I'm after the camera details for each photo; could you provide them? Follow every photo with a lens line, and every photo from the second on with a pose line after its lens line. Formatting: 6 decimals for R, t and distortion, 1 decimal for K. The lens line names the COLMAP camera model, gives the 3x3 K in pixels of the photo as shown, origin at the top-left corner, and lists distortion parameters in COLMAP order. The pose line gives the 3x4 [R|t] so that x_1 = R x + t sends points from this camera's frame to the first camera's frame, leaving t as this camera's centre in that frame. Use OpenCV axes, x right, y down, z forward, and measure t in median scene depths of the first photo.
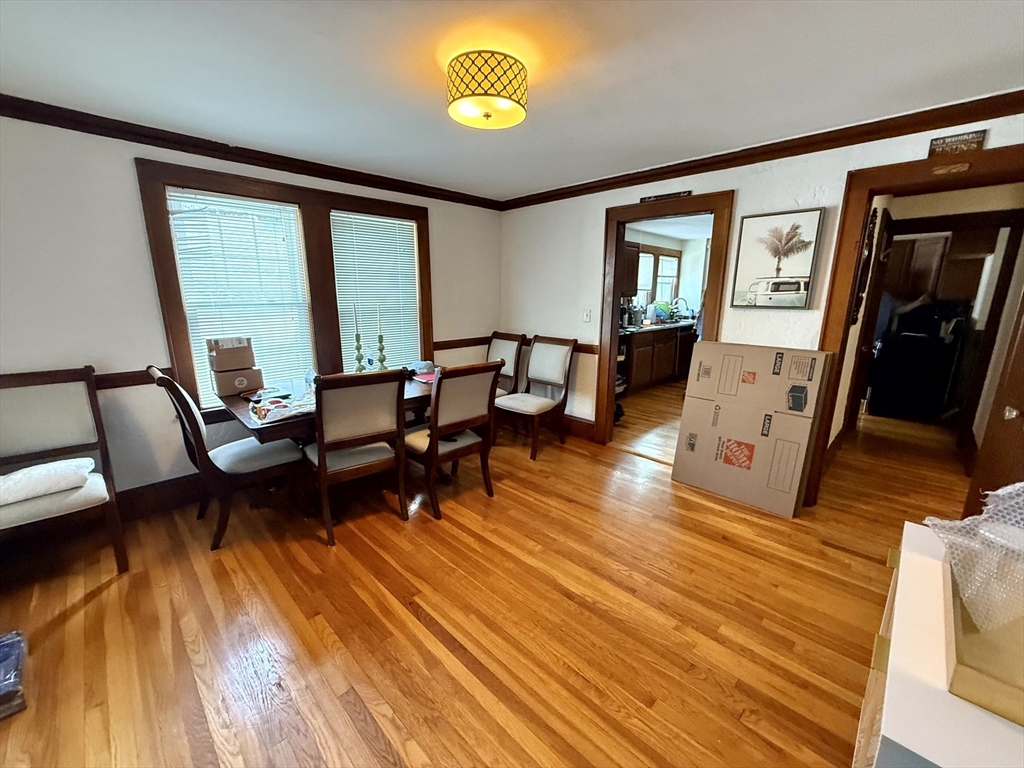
lens RADIAL K [[409.3, 0, 512.0], [0, 409.3, 385.7], [0, 0, 1]] dist [-0.001281, -0.000225]
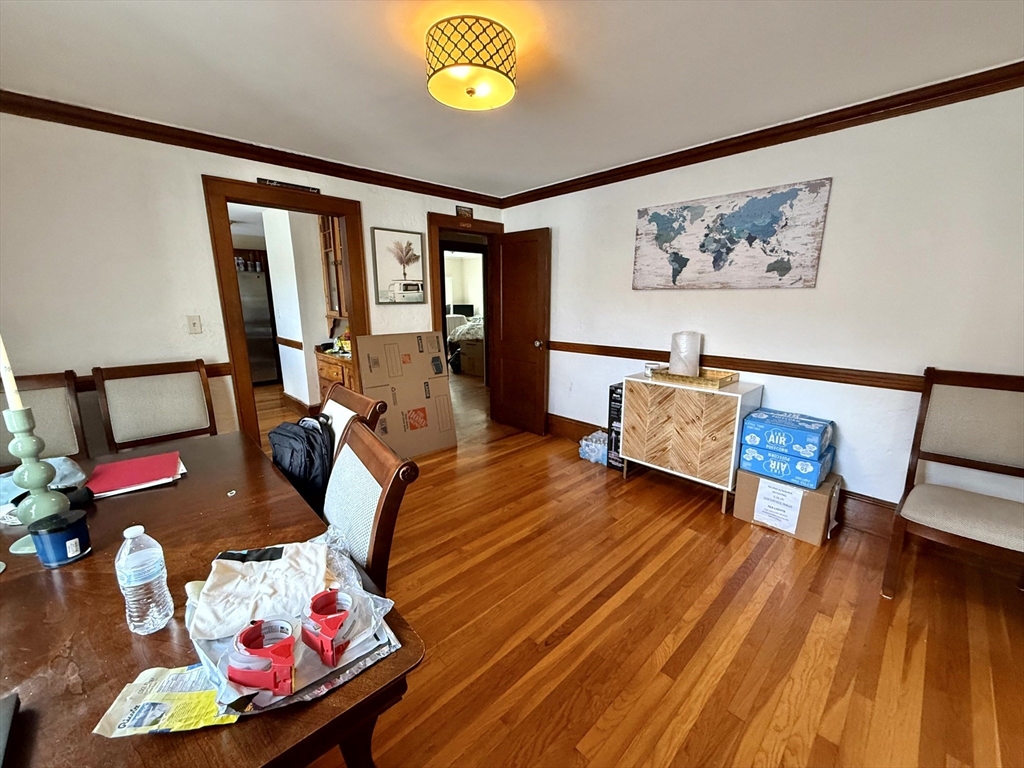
lens RADIAL K [[409.3, 0, 511.3], [0, 409.3, 386.2], [0, 0, 1]] dist [-0.001281, -0.000225]
pose [[0.031776, -0.219547, 0.975084, -0.713864], [0.221917, 0.952776, 0.207292, -0.139416], [-0.974548, 0.209800, 0.078997, 0.647407]]
